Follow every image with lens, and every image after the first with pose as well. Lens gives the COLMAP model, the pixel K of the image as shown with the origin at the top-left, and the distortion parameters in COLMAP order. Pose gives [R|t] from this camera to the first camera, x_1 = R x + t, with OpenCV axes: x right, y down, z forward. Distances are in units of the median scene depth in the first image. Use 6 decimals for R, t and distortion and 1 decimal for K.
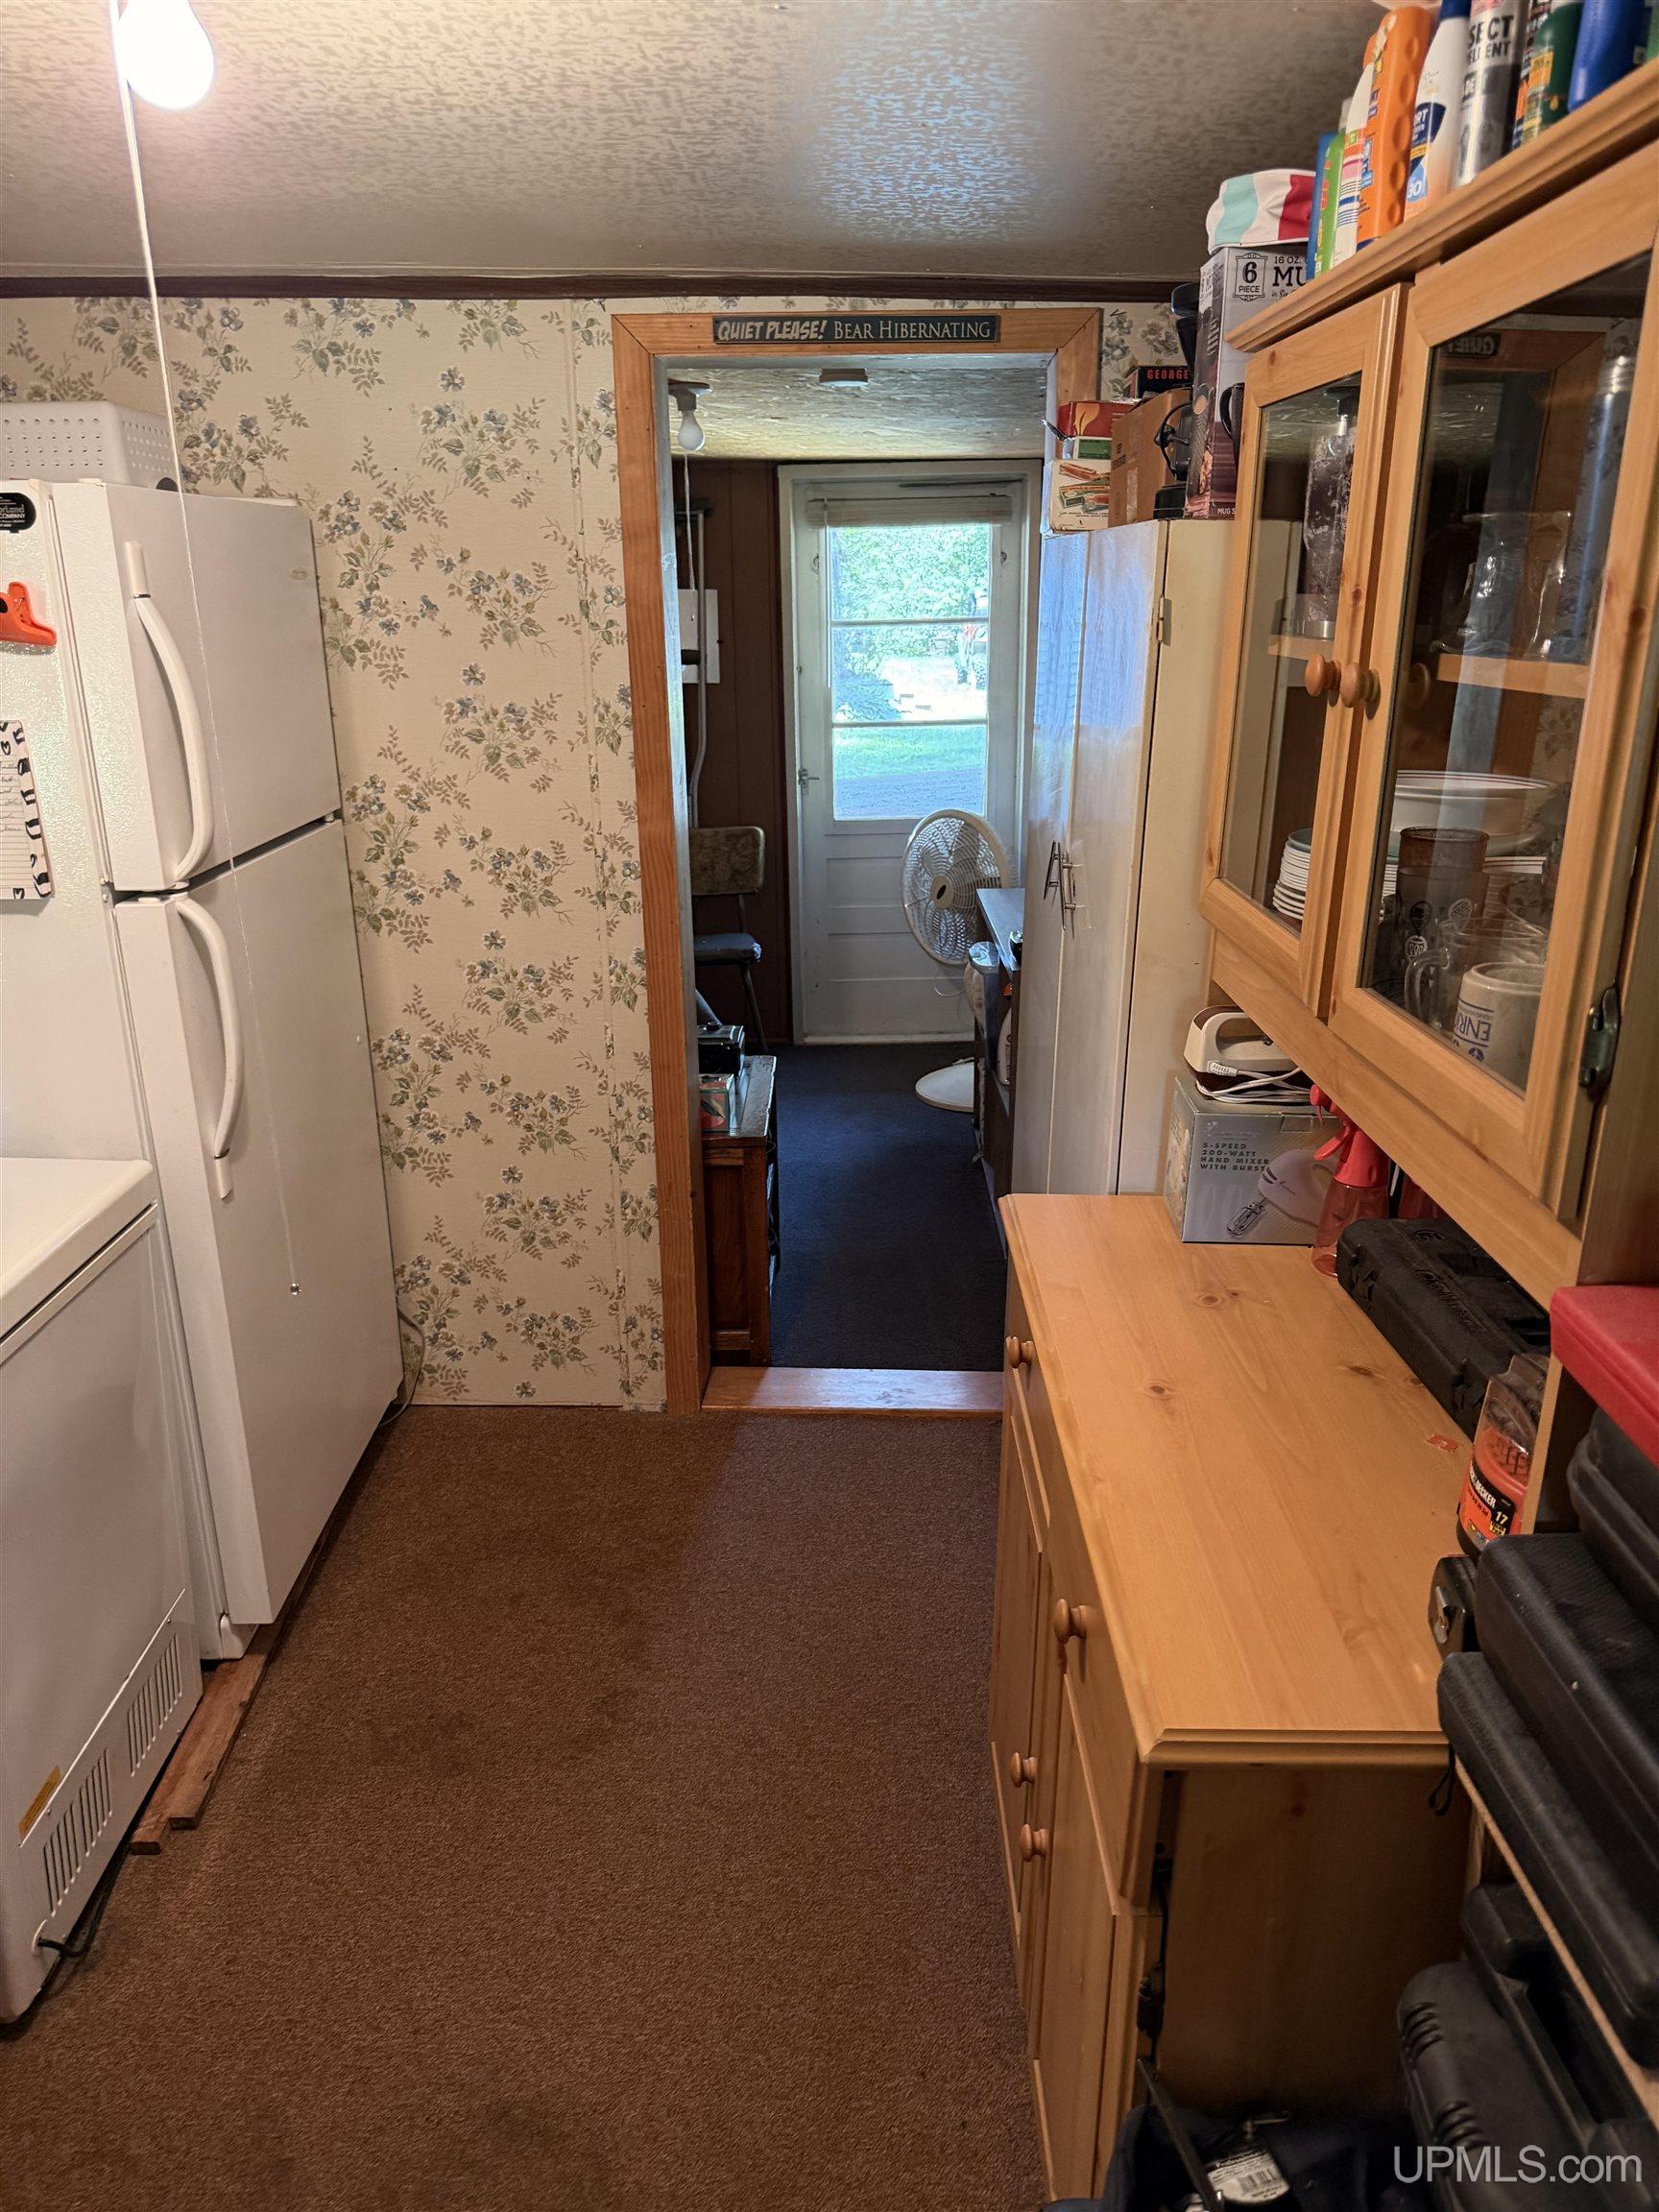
lens RADIAL K [[1563.5, 0, 829.5], [0, 1563.5, 1106.0], [0, 0, 1]] dist [-0.000574, -0.004546]
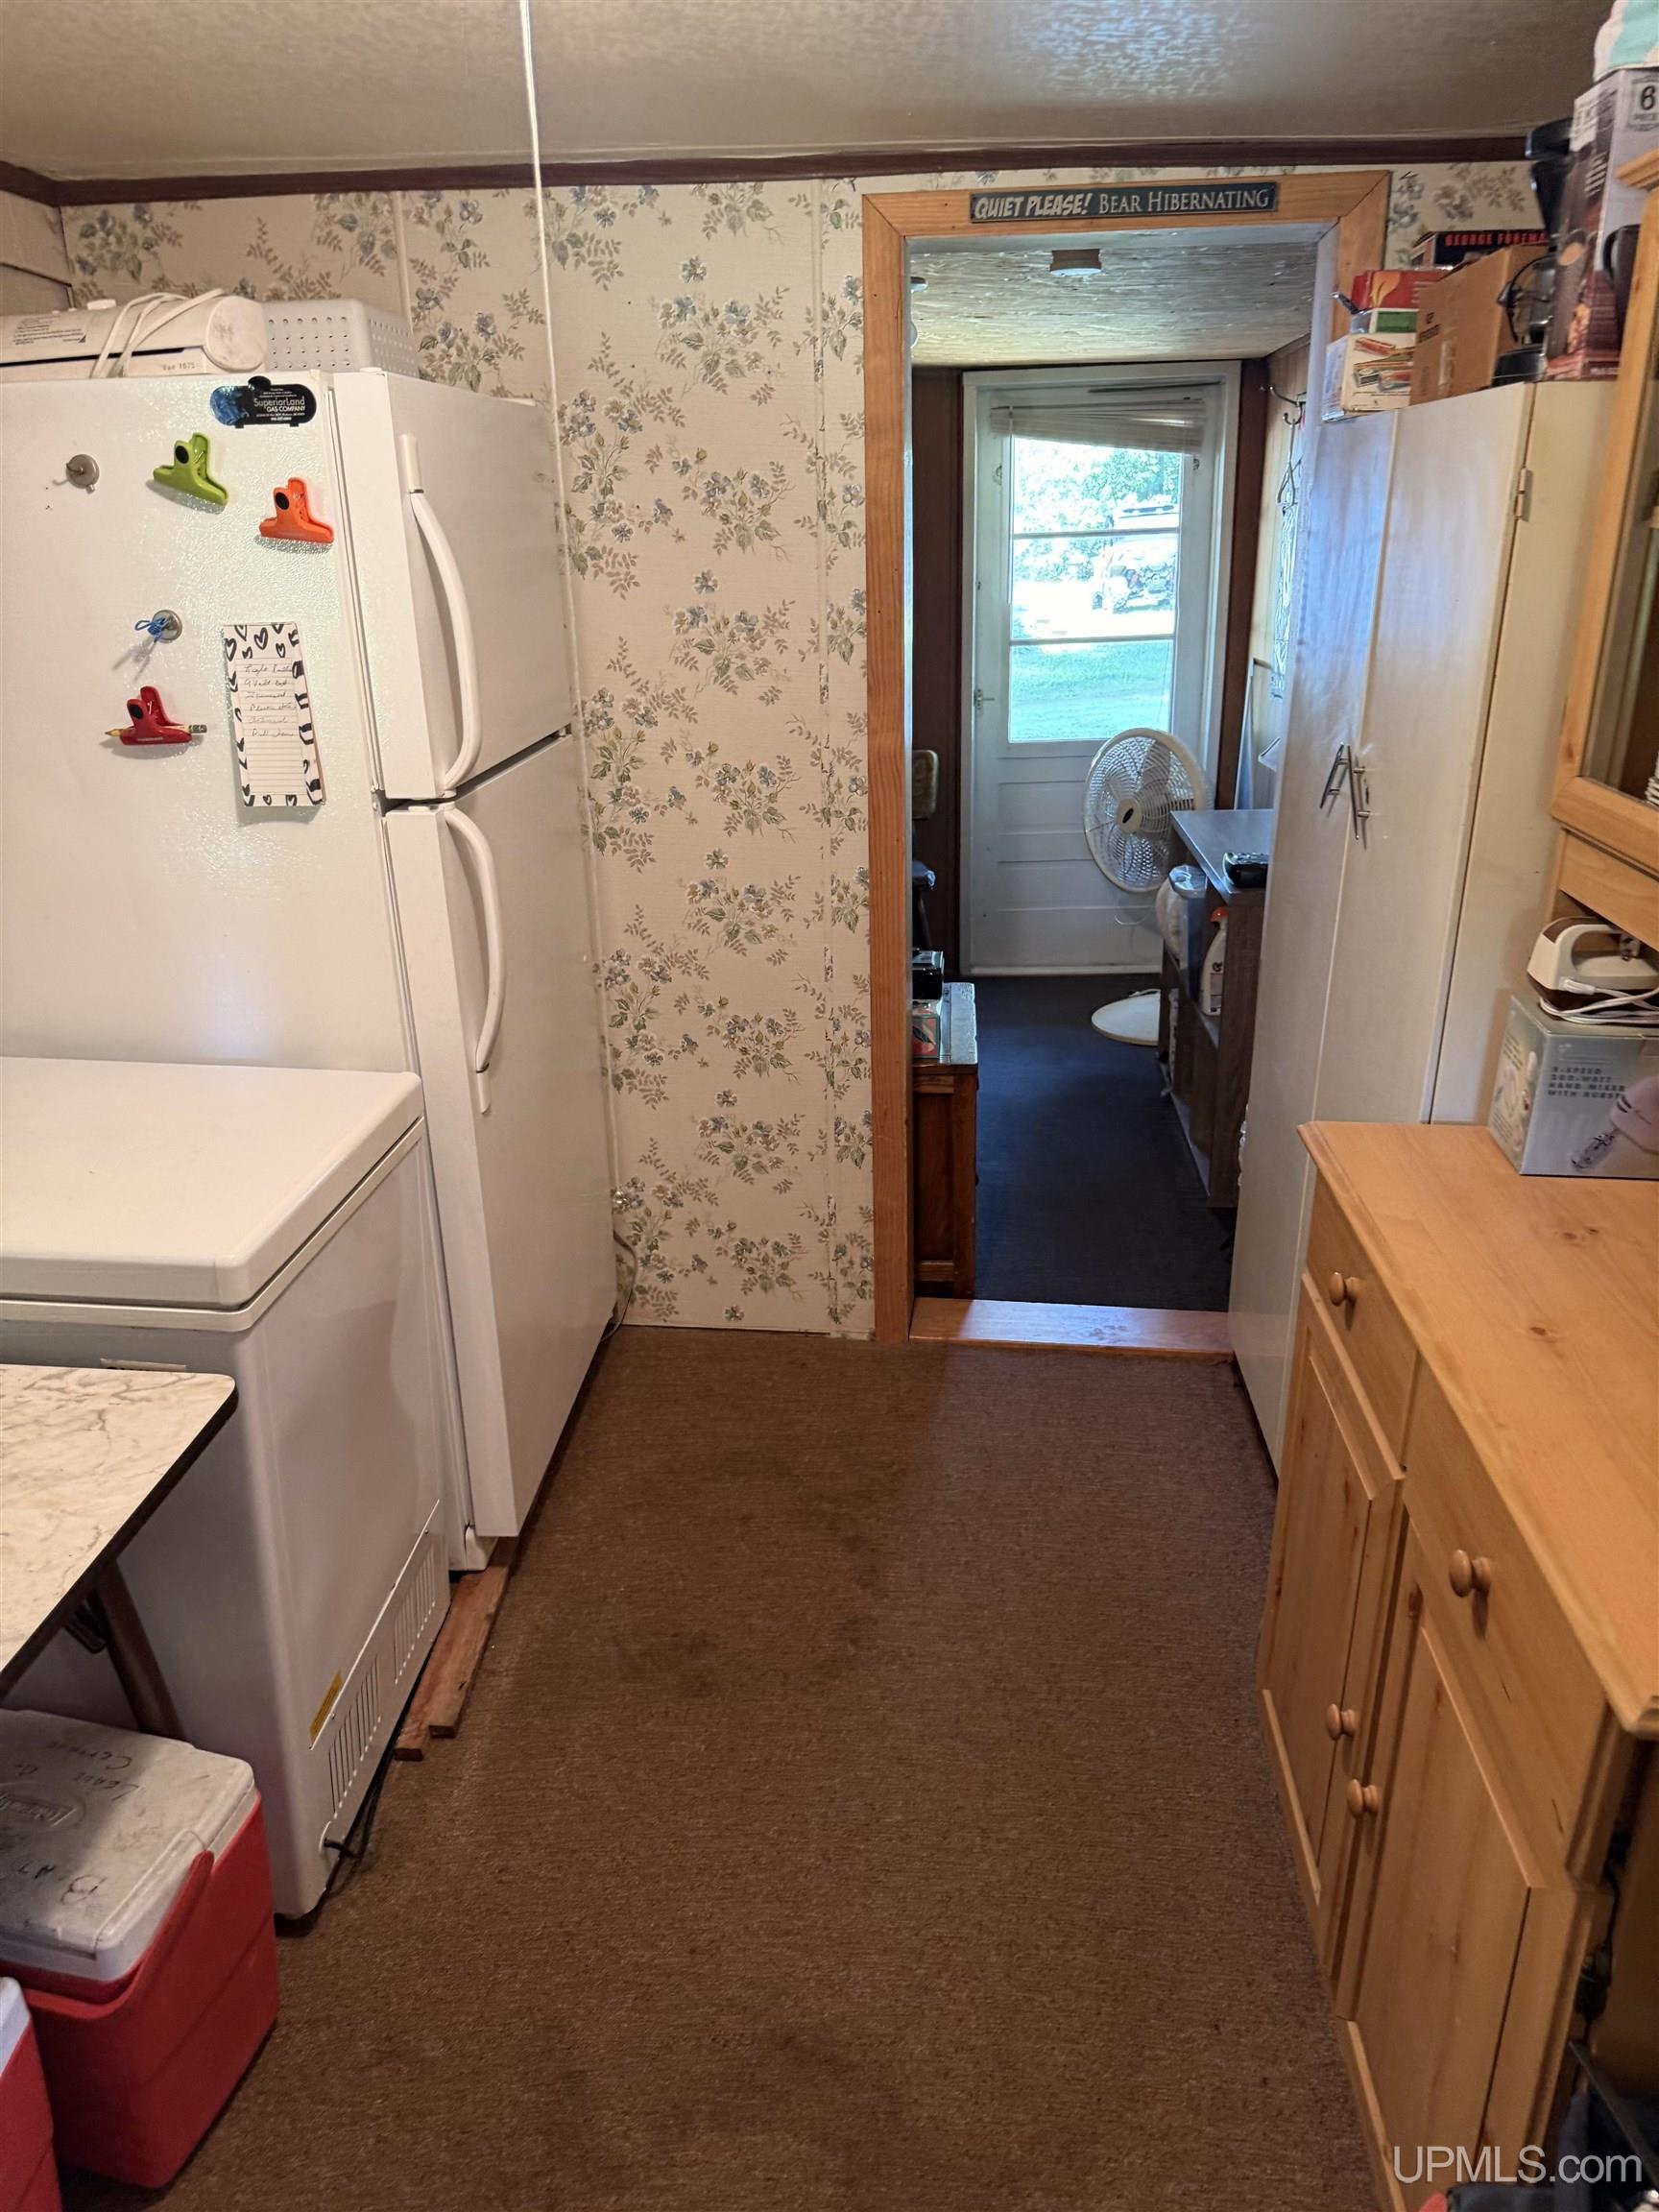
lens RADIAL K [[1559.4, 0, 812.2], [0, 1559.4, 1107.2], [0, 0, 1]] dist [0.000879, -0.005173]
pose [[0.996435, 0.016092, -0.082818, -0.080827], [-0.012659, 0.999046, 0.041805, 0.009713], [0.083411, -0.040608, 0.995687, 0.028520]]
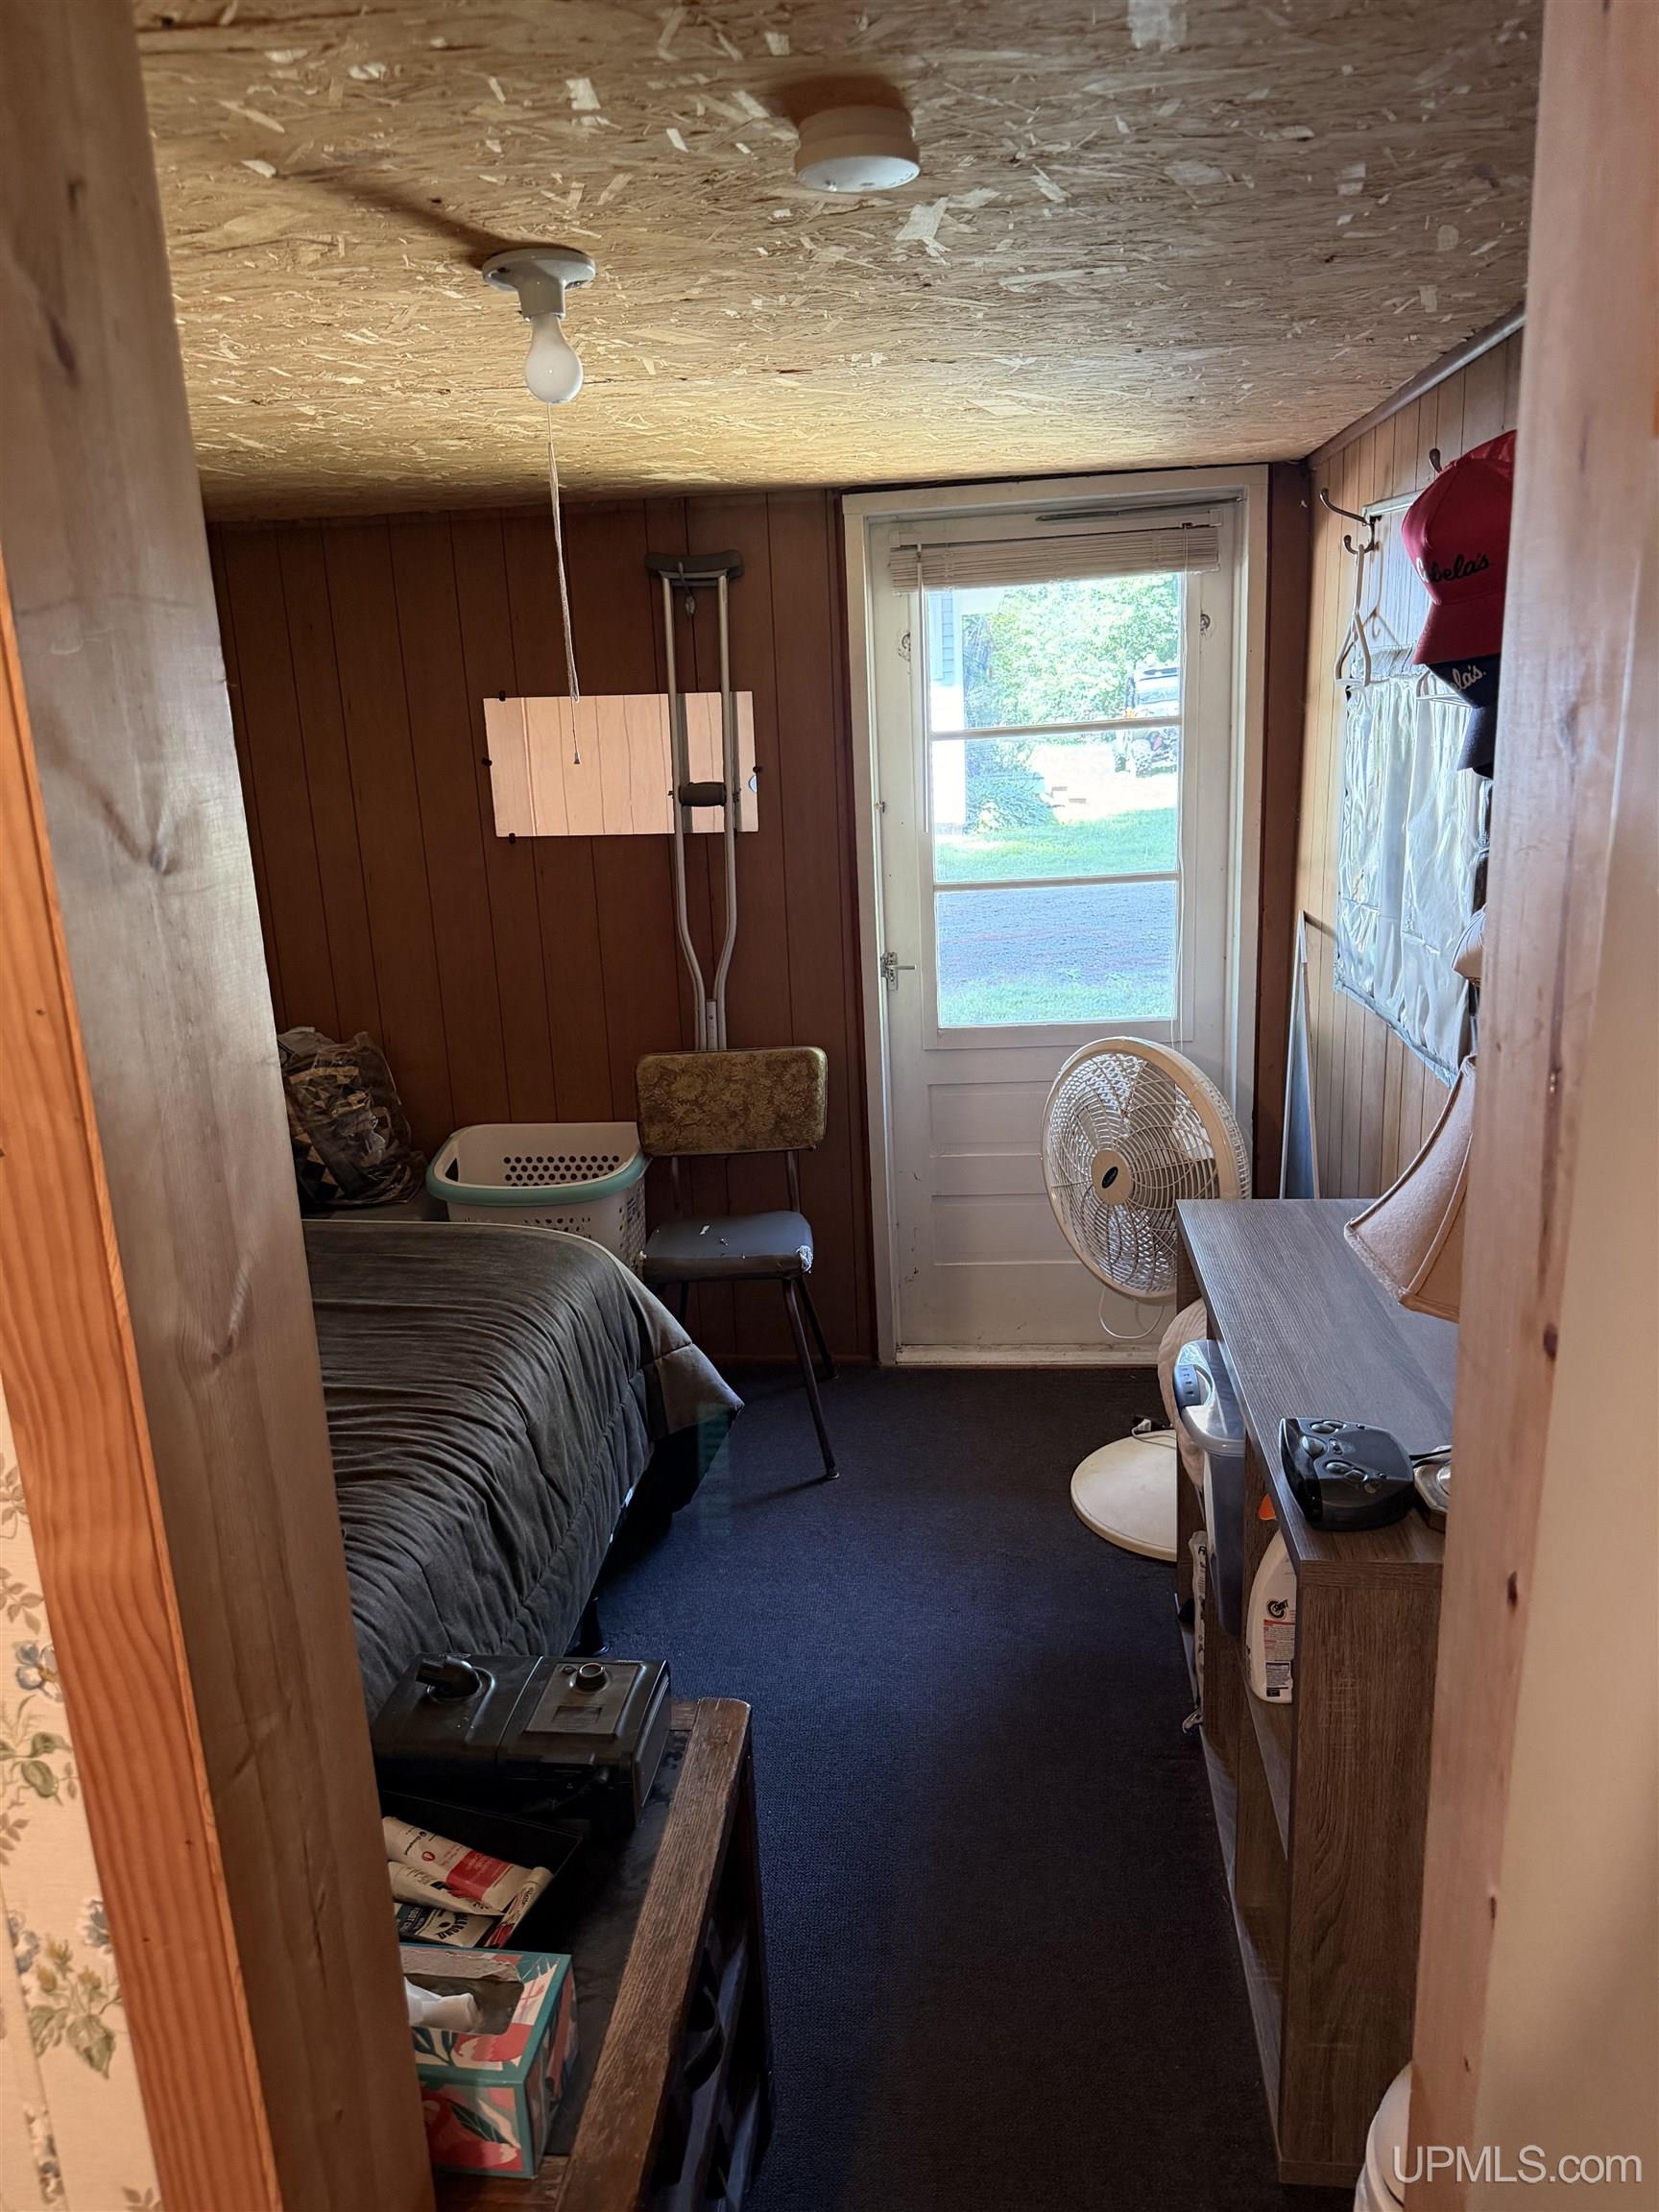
lens RADIAL K [[1584.7, 0, 801.8], [0, 1584.7, 1045.4], [0, 0, 1]] dist [0.048862, -0.000791]
pose [[0.993470, -0.004417, -0.114010, 0.049757], [-0.006284, 0.995616, -0.093328, -0.261866], [0.113922, 0.093435, 0.989086, 0.783631]]
